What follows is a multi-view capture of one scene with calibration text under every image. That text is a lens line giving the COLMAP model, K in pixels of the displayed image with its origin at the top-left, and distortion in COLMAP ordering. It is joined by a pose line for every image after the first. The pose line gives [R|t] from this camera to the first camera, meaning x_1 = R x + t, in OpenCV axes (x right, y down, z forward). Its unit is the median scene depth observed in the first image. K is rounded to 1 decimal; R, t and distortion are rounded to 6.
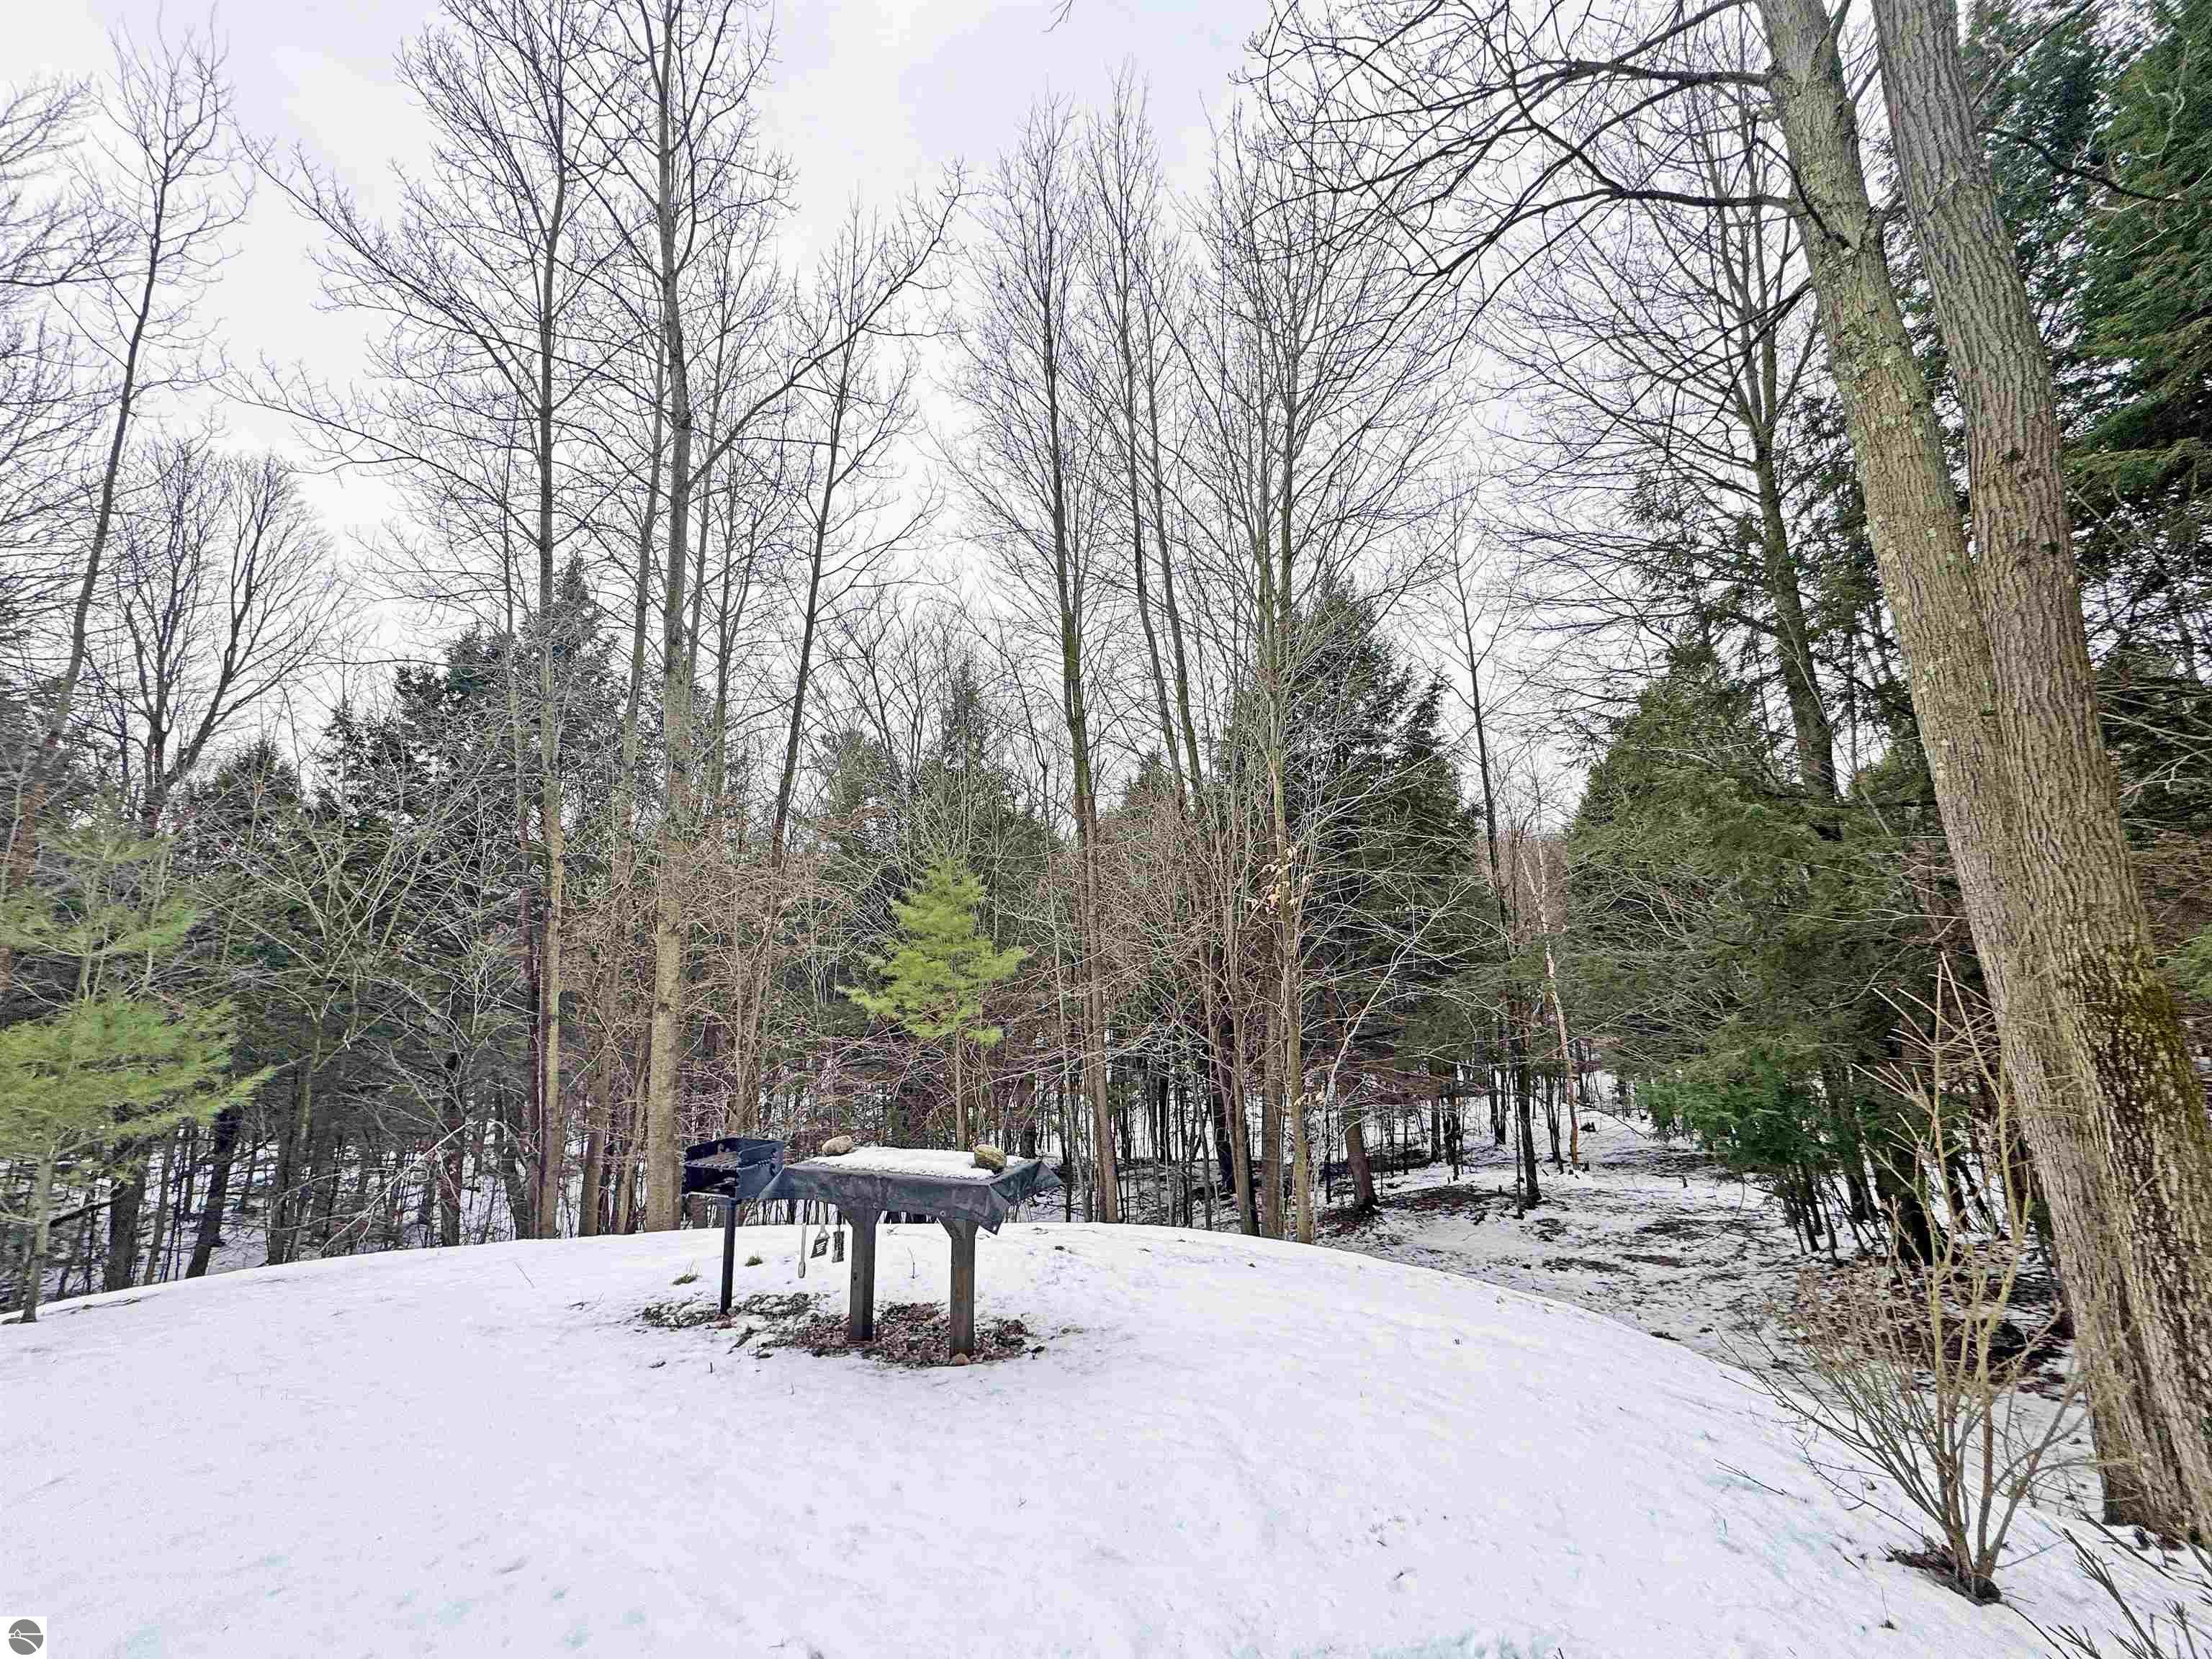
lens RADIAL K [[884.8, 0, 1106.0], [0, 884.8, 829.5], [0, 0, 1]] dist [0.010788, 0.000054]
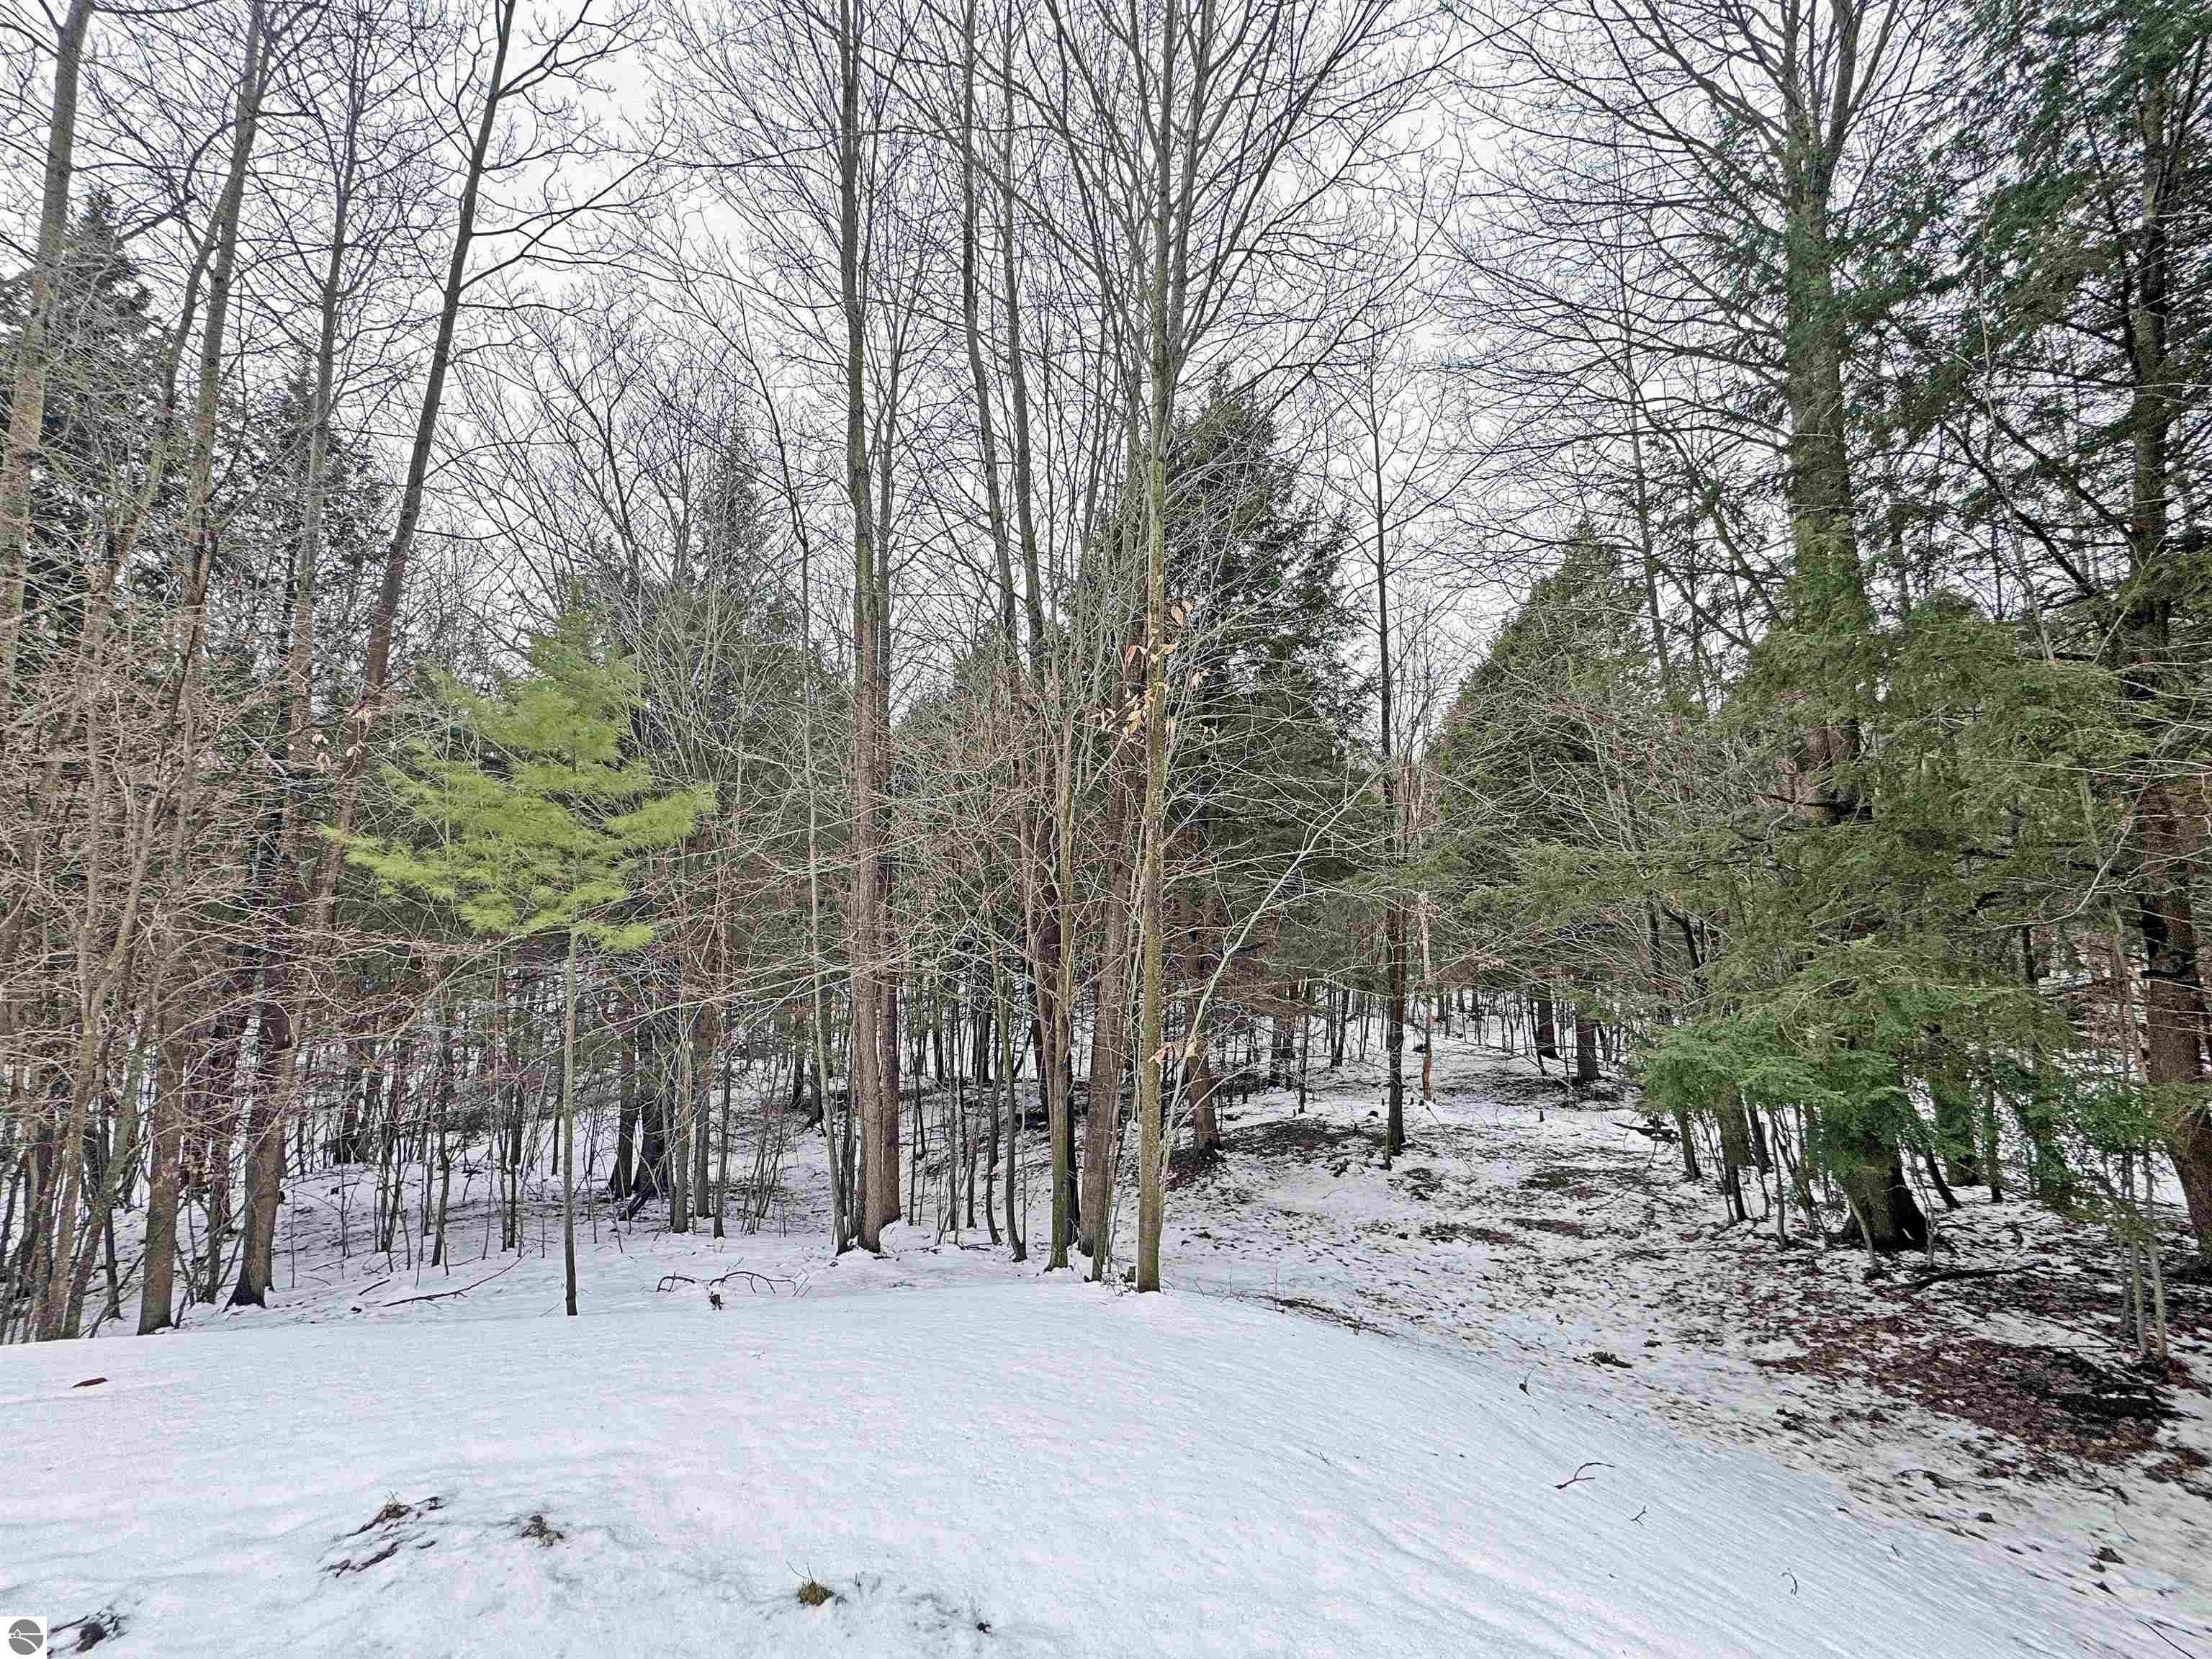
lens RADIAL K [[934.2, 0, 1106.0], [0, 934.2, 829.5], [0, 0, 1]] dist [0.002486, 0.000013]
pose [[0.983326, 0.048730, 0.175198, 0.039876], [-0.066911, 0.992794, 0.099409, 0.056707], [-0.169091, -0.109474, 0.979502, 0.245058]]
